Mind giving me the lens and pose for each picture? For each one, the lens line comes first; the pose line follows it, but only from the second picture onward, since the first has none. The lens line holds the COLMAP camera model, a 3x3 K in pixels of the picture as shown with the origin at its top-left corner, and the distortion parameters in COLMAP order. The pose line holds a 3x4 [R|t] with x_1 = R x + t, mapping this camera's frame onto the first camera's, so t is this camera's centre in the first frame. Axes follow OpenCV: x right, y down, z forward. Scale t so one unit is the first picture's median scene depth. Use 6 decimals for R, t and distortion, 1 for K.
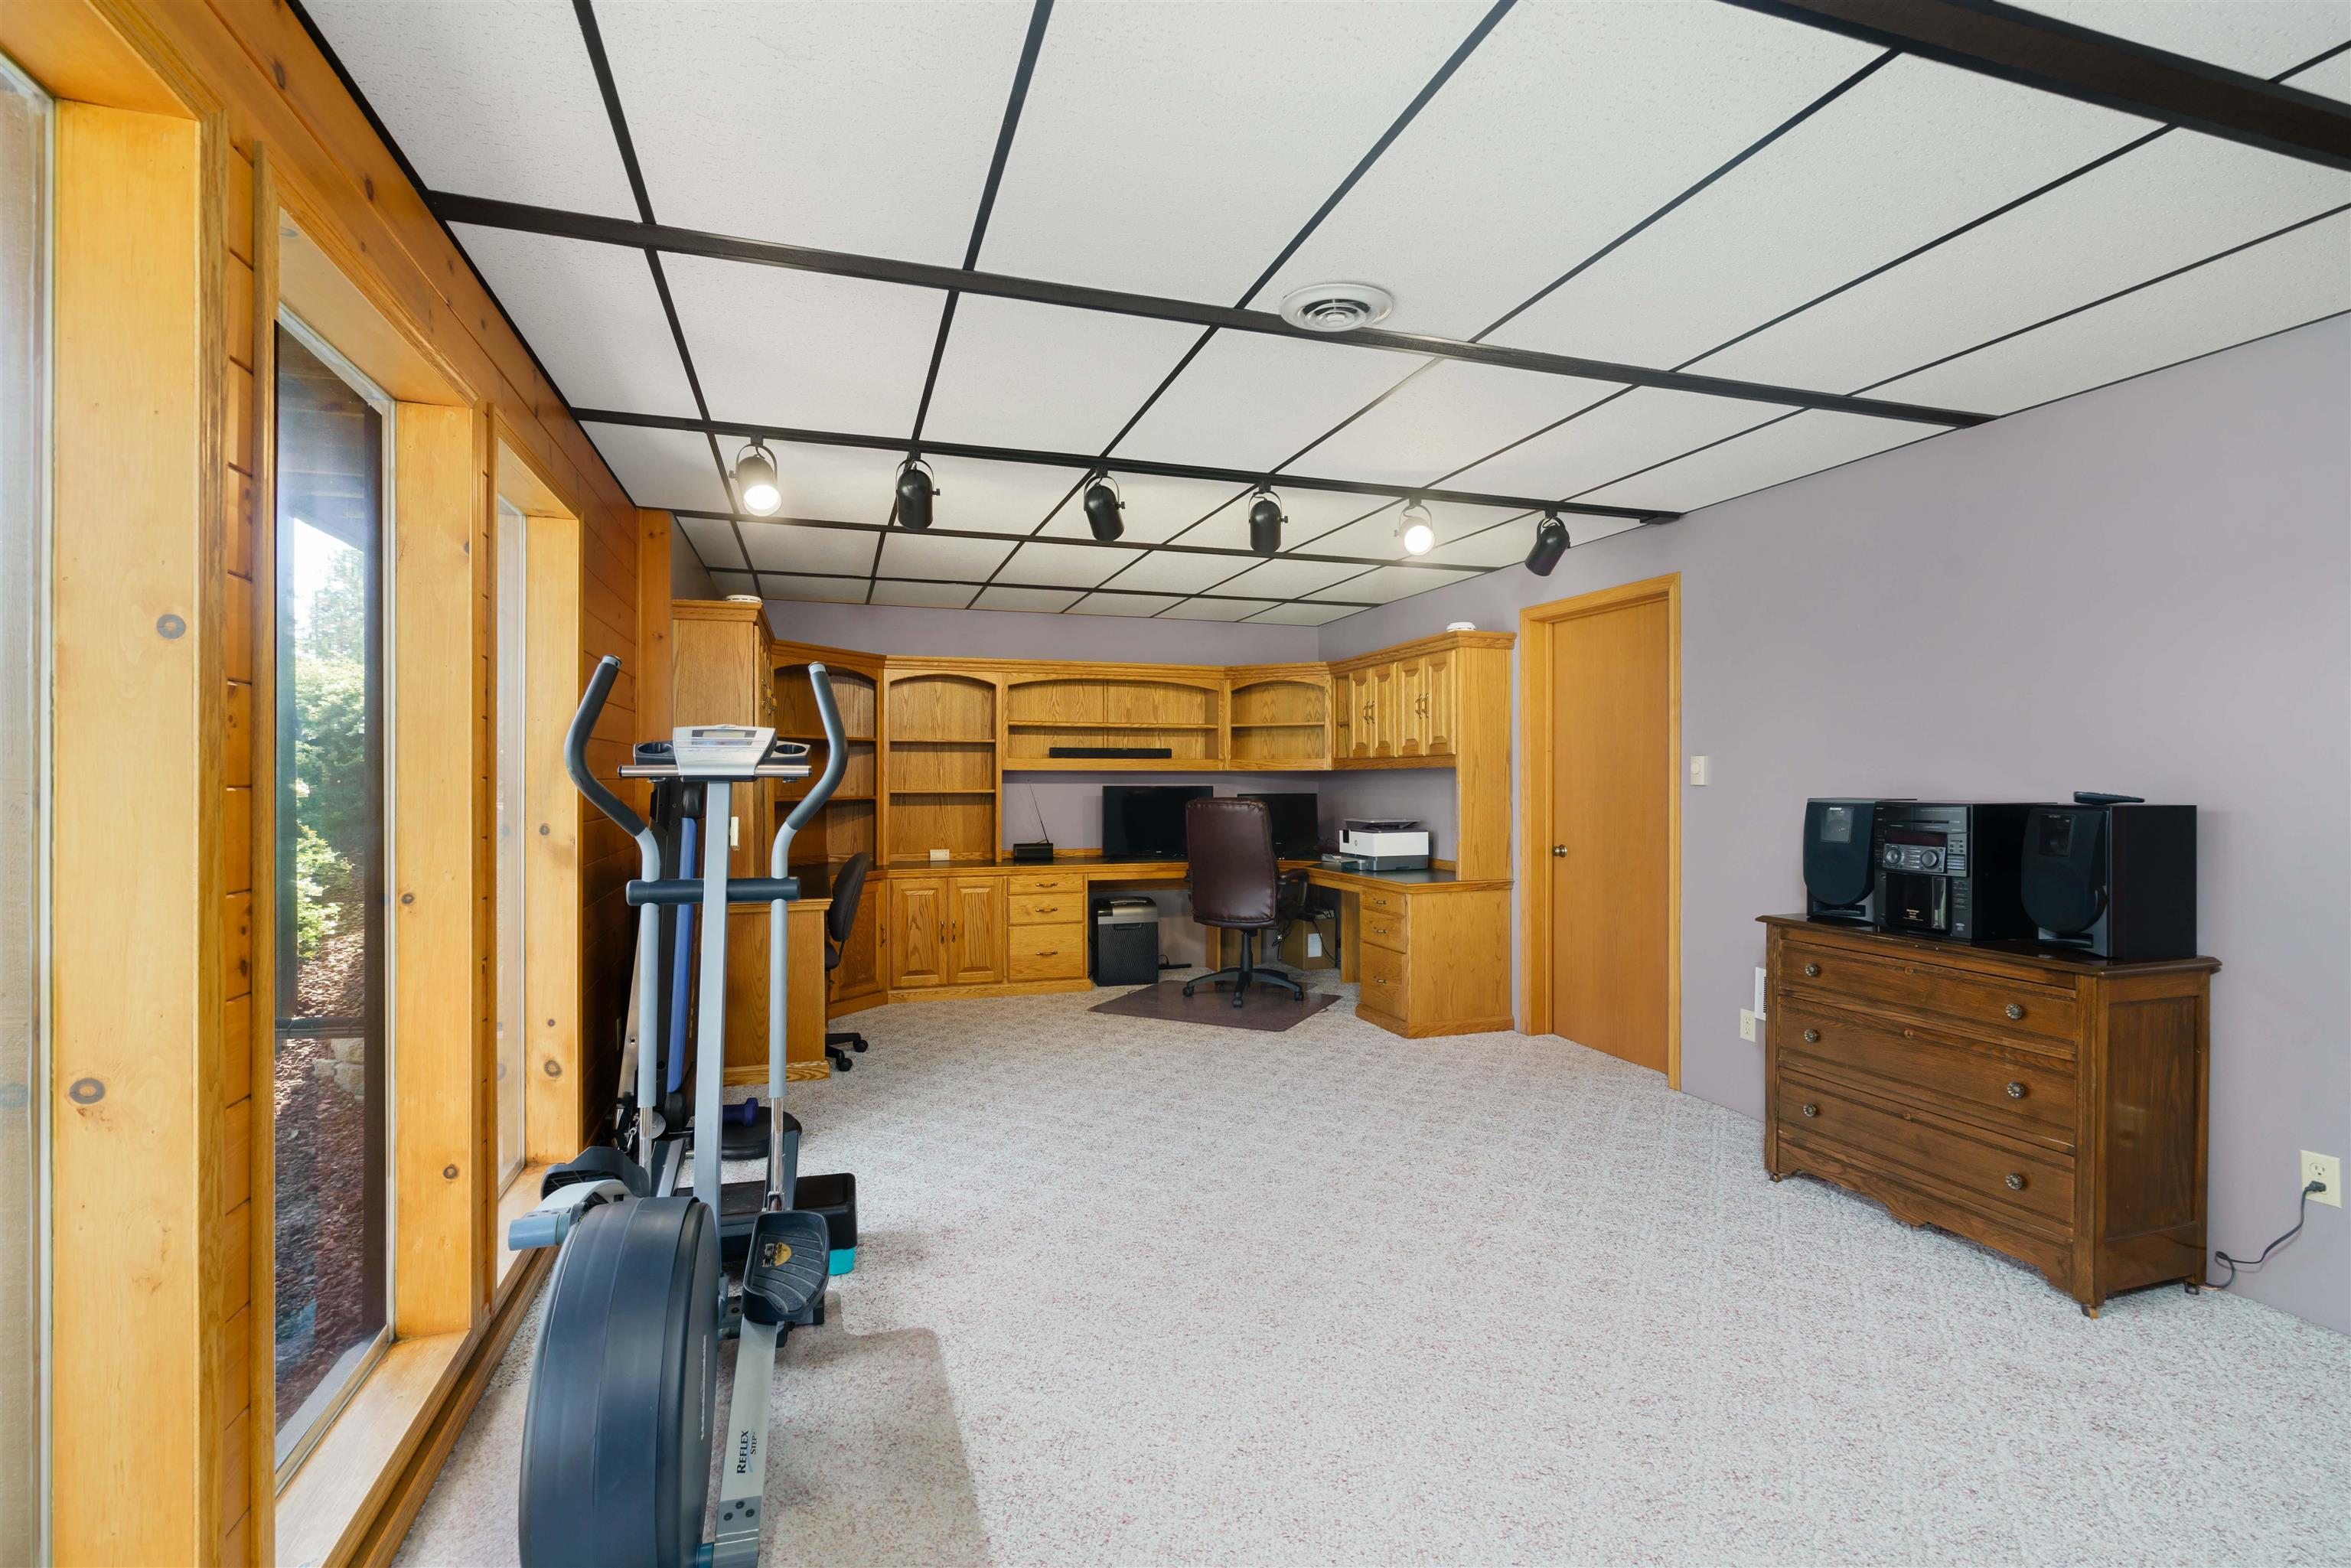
lens RADIAL K [[1078.9, 0, 1155.4], [0, 1078.9, 778.3], [0, 0, 1]] dist [-0.009891, 0.004398]
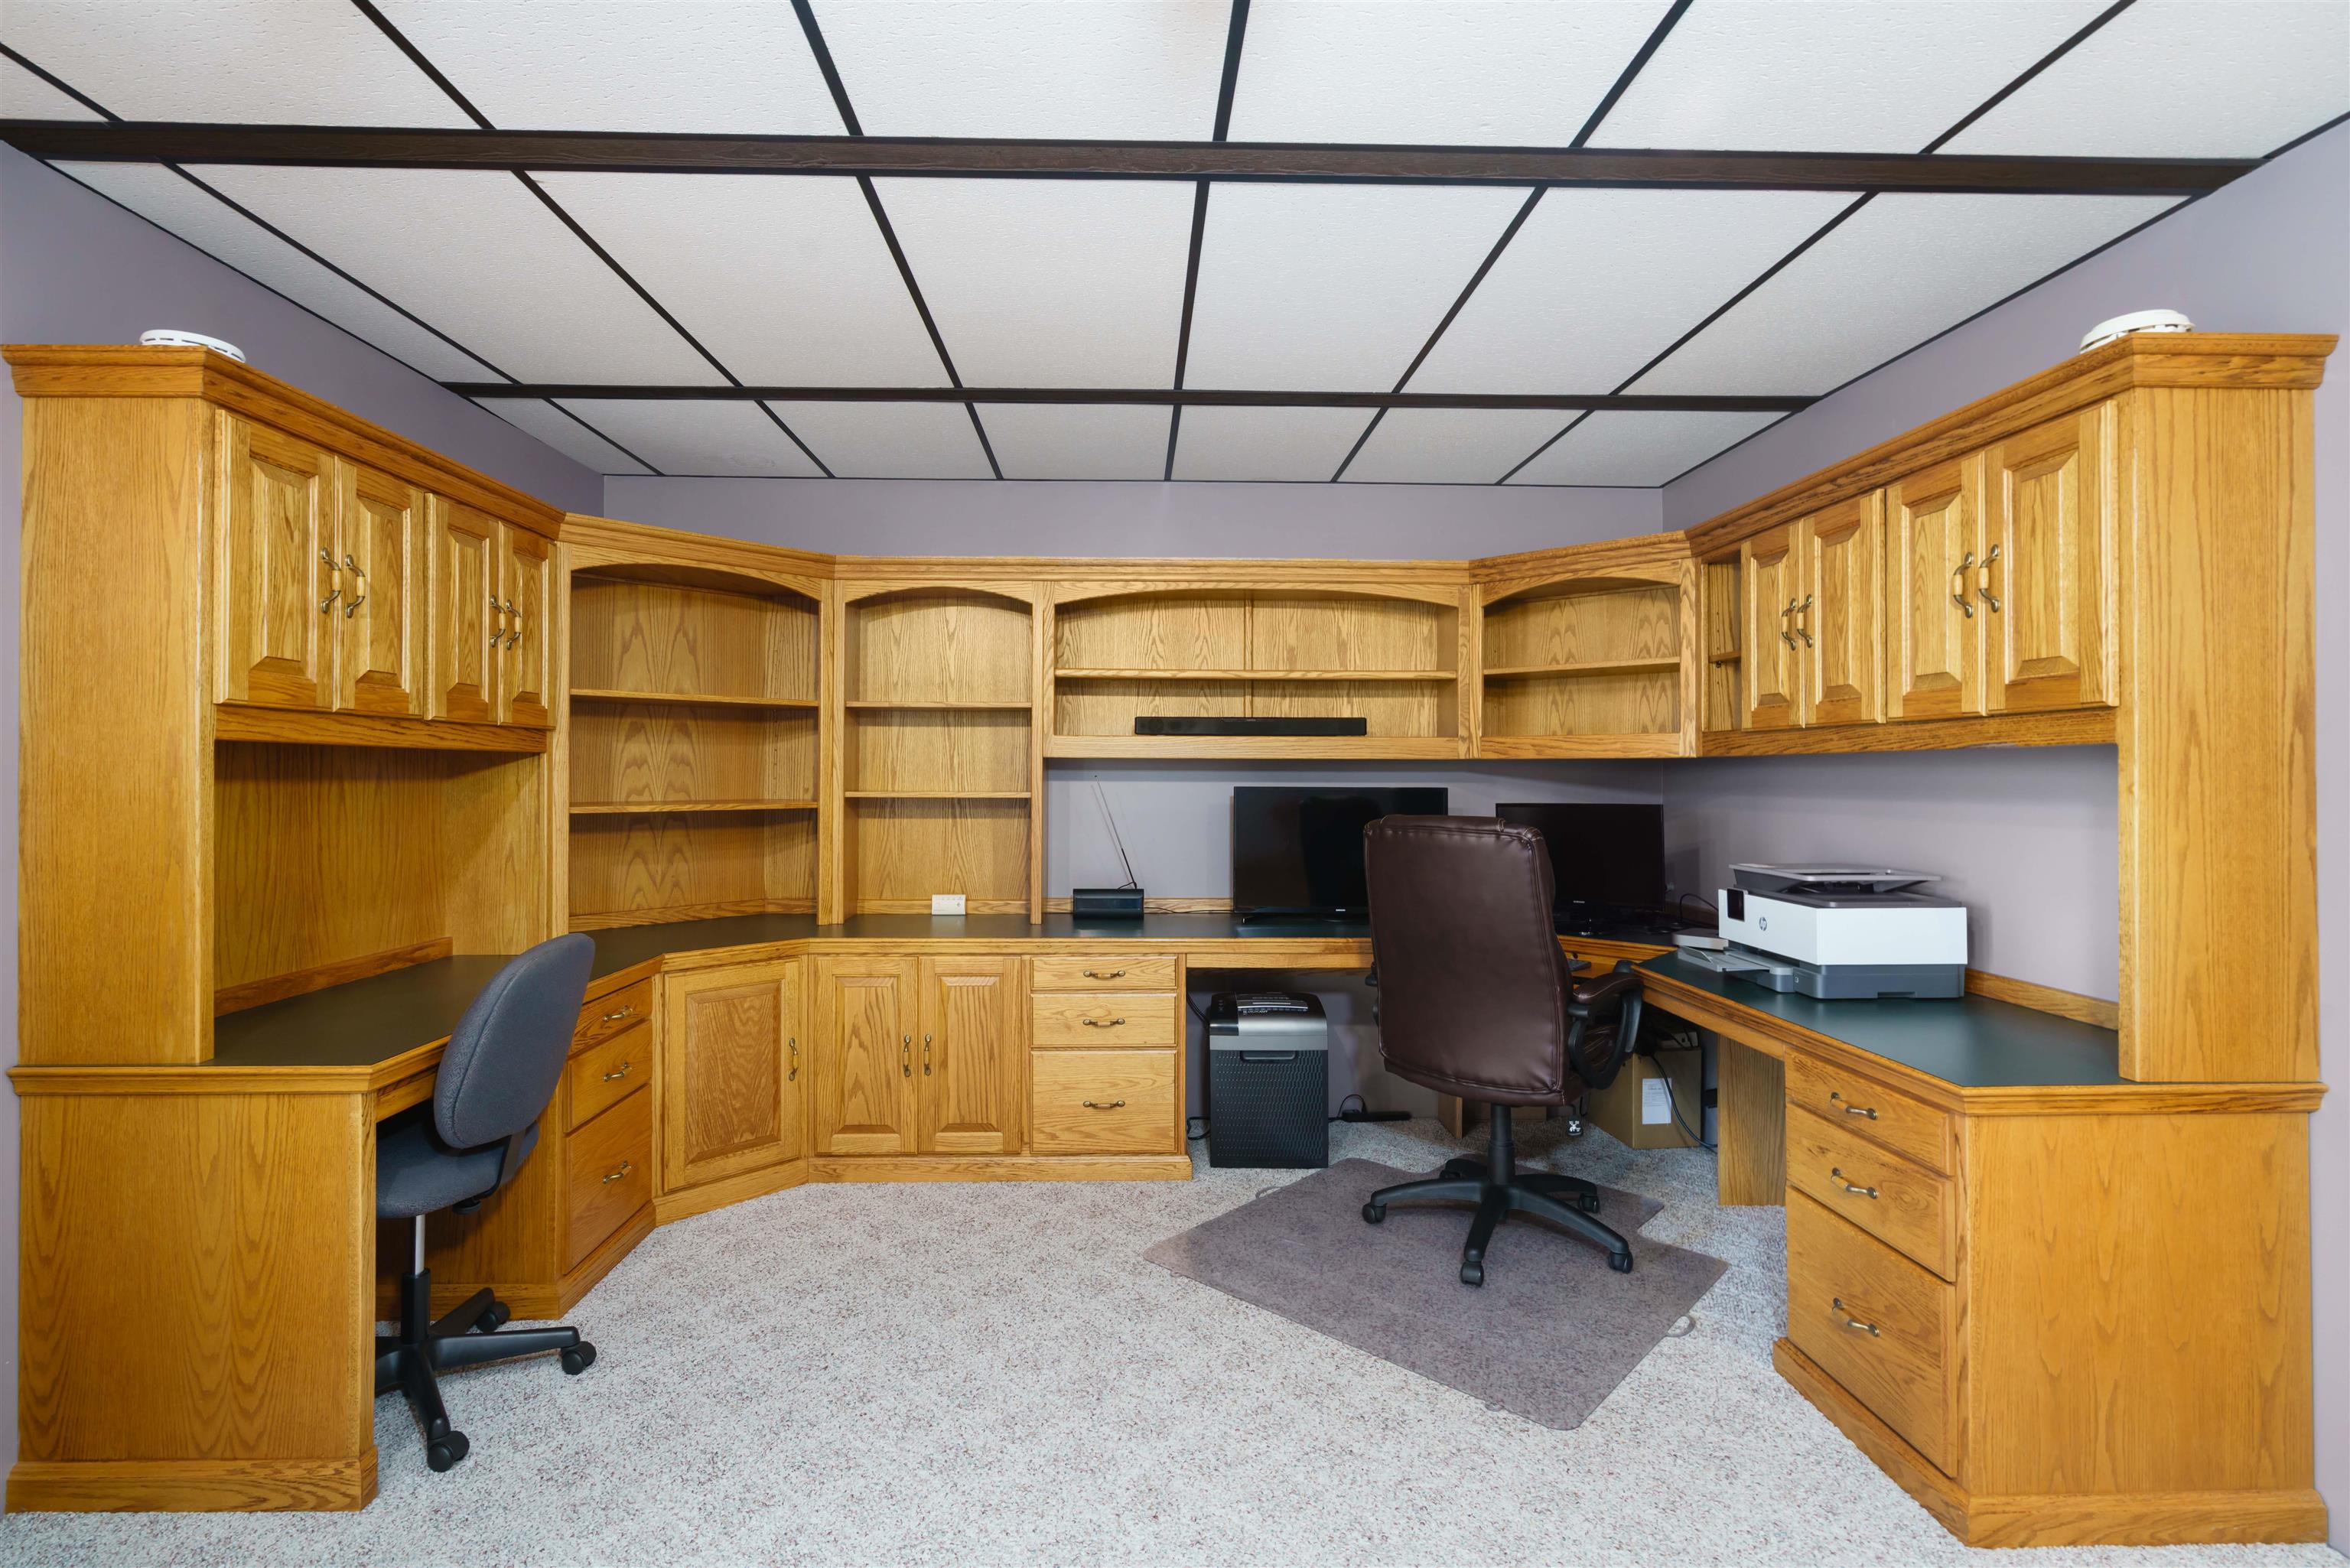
lens RADIAL K [[1078.4, 0, 1145.0], [0, 1078.4, 770.7], [0, 0, 1]] dist [-0.009891, 0.004398]
pose [[0.958036, 0.002667, -0.286637, 0.067504], [-0.003046, 0.999995, -0.000876, -0.000336], [0.286633, 0.001713, 0.958039, 0.486515]]
